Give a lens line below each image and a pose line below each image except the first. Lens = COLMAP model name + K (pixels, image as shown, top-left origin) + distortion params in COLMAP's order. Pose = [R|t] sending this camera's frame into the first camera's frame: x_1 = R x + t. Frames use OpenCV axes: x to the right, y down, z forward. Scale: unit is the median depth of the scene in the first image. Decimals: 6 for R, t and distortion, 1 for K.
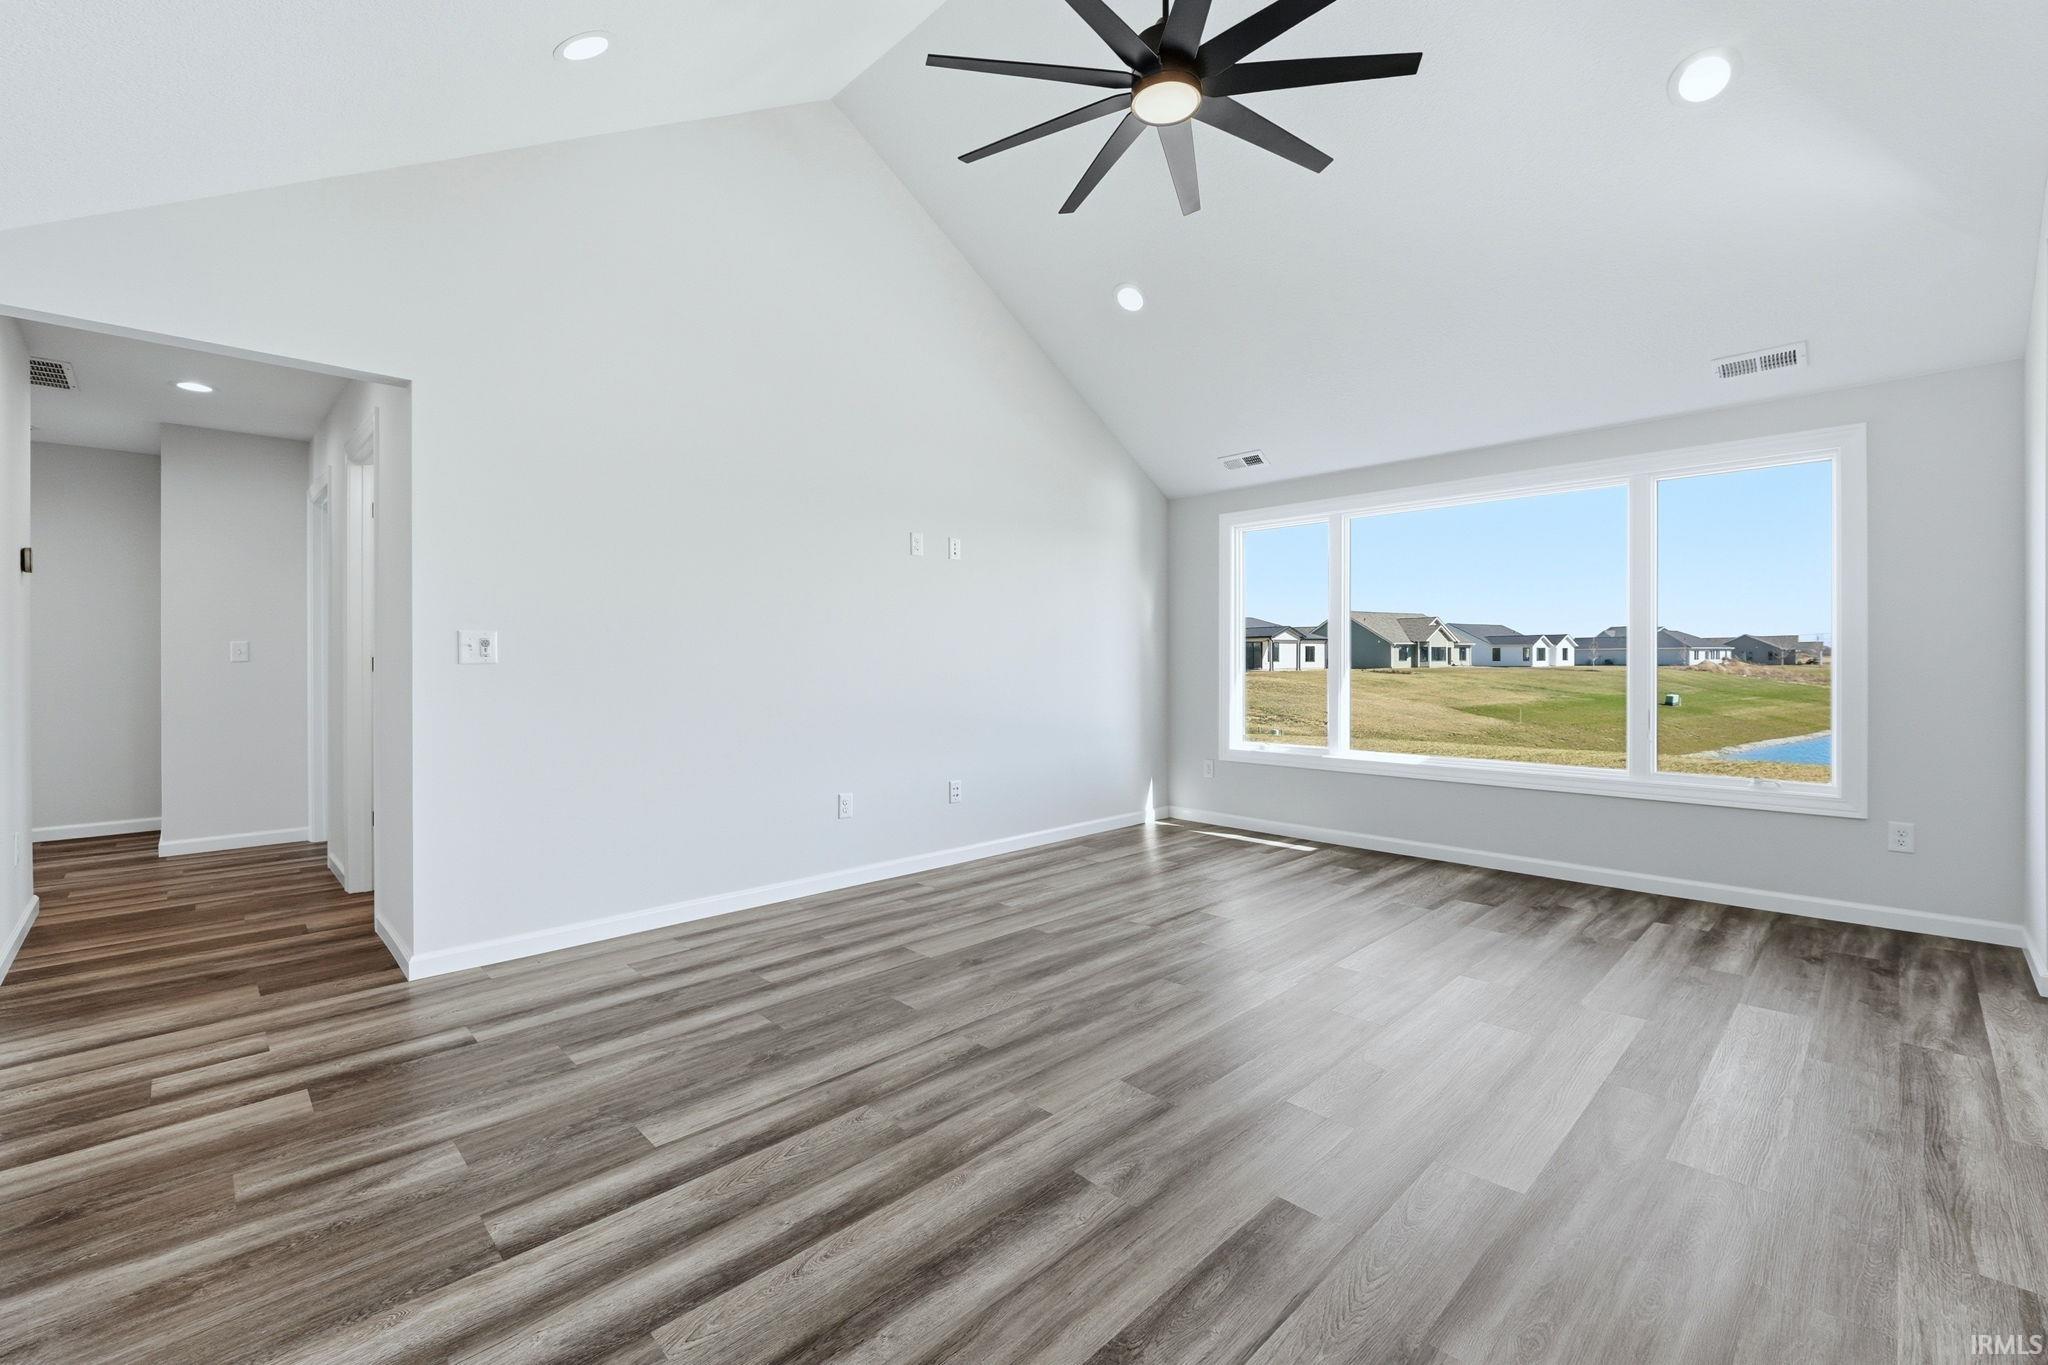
lens RADIAL K [[862.4, 0, 1020.3], [0, 862.4, 657.4], [0, 0, 1]] dist [-0.001110, 0.000146]
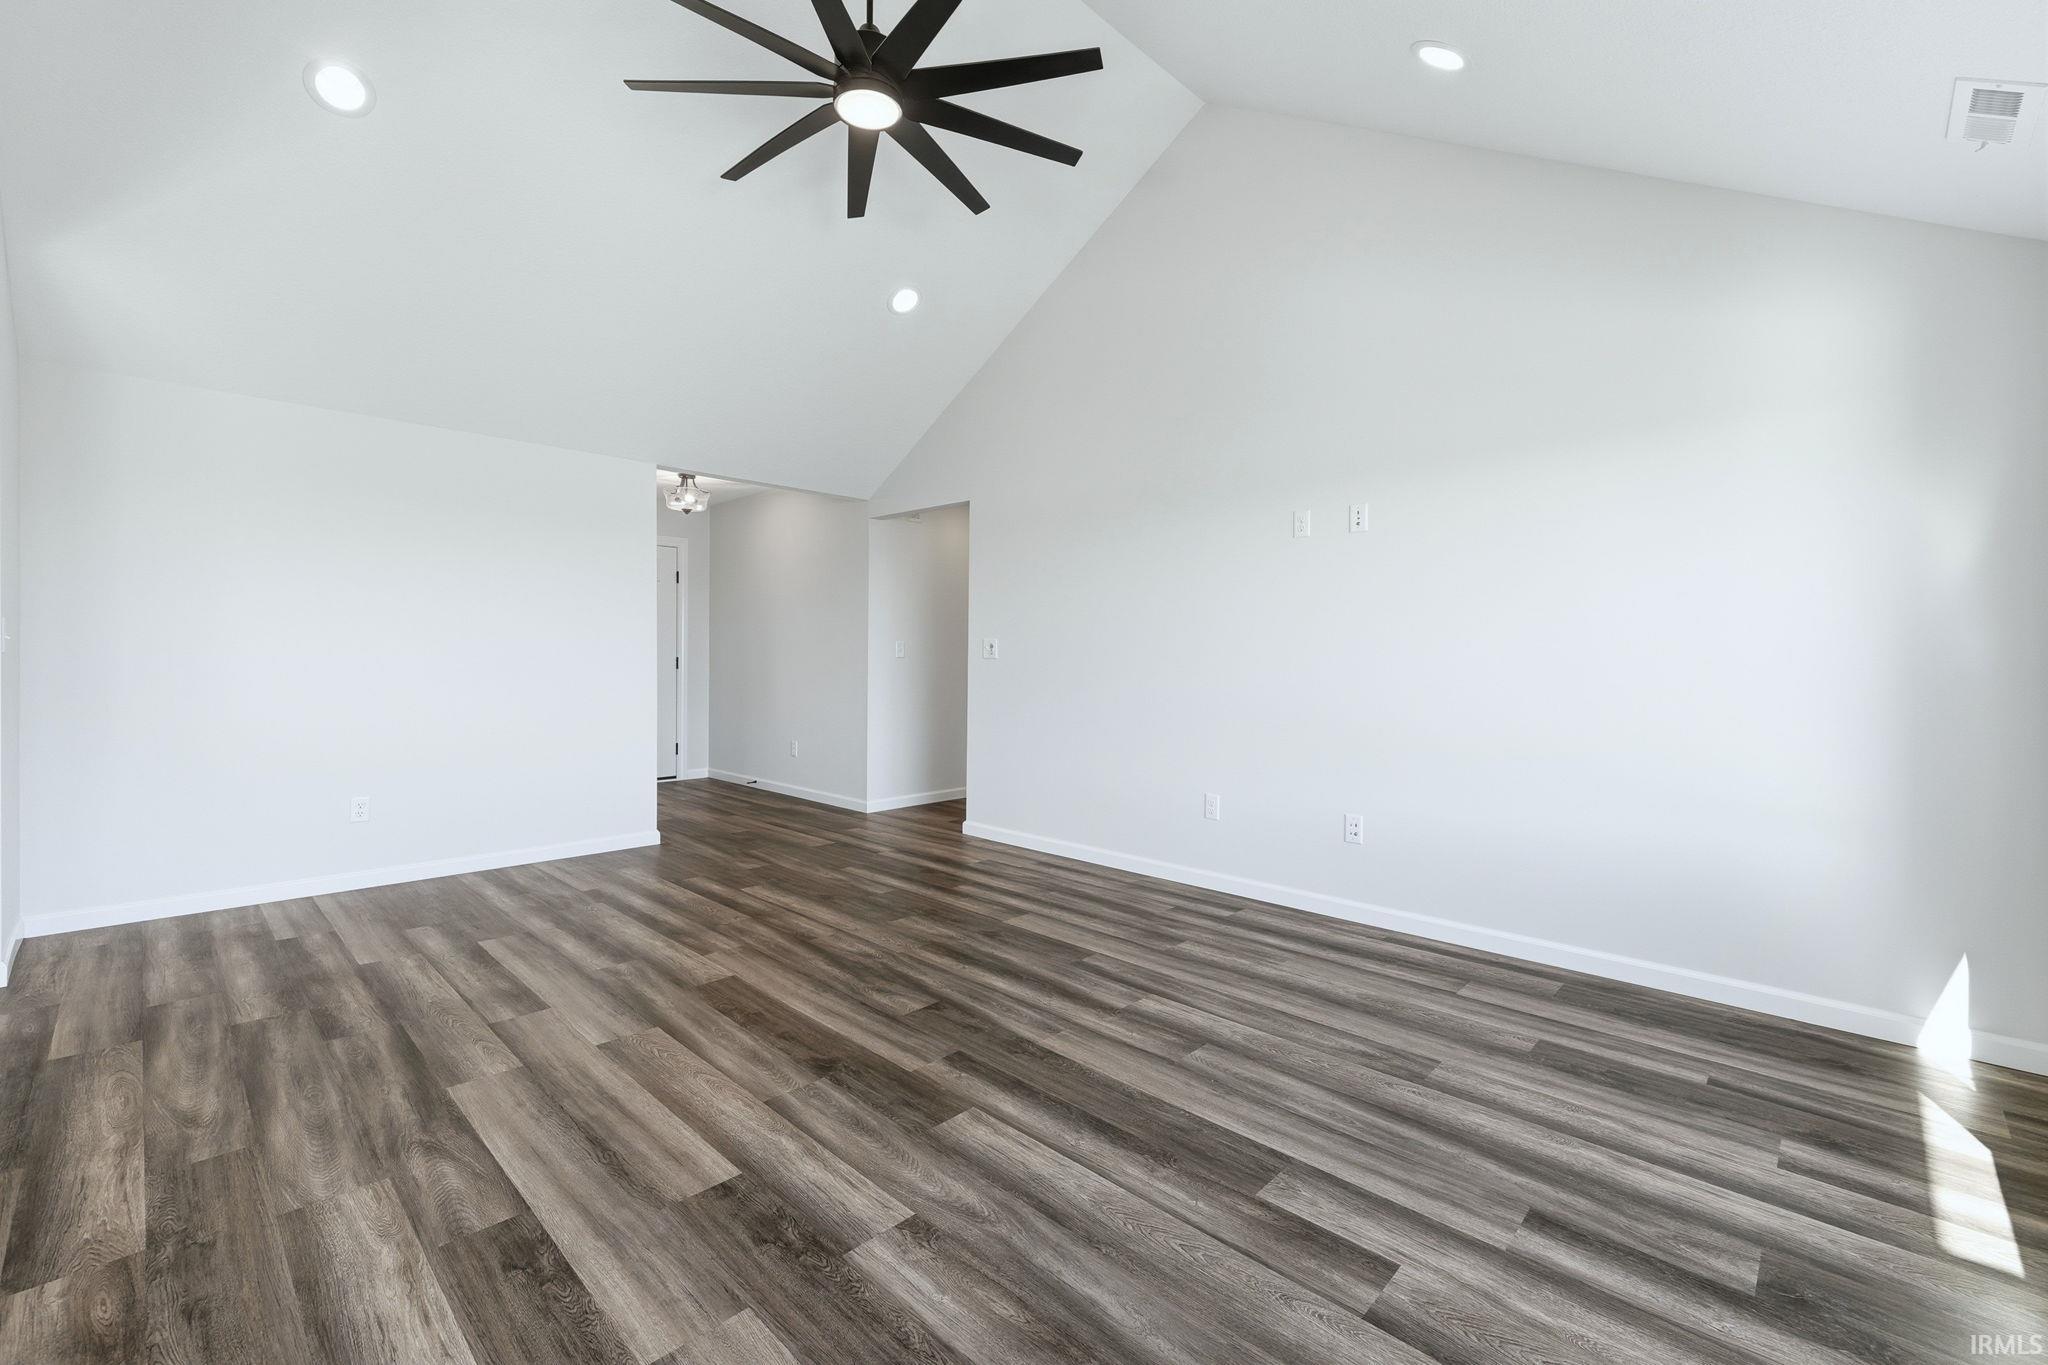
lens RADIAL K [[858.5, 0, 1020.0], [0, 858.5, 664.2], [0, 0, 1]] dist [-0.001483, -0.000180]
pose [[0.027775, 0.012669, -0.999534, 0.571114], [-0.006605, 0.999900, 0.012490, -0.001535], [0.999592, 0.006255, 0.027856, 0.557035]]
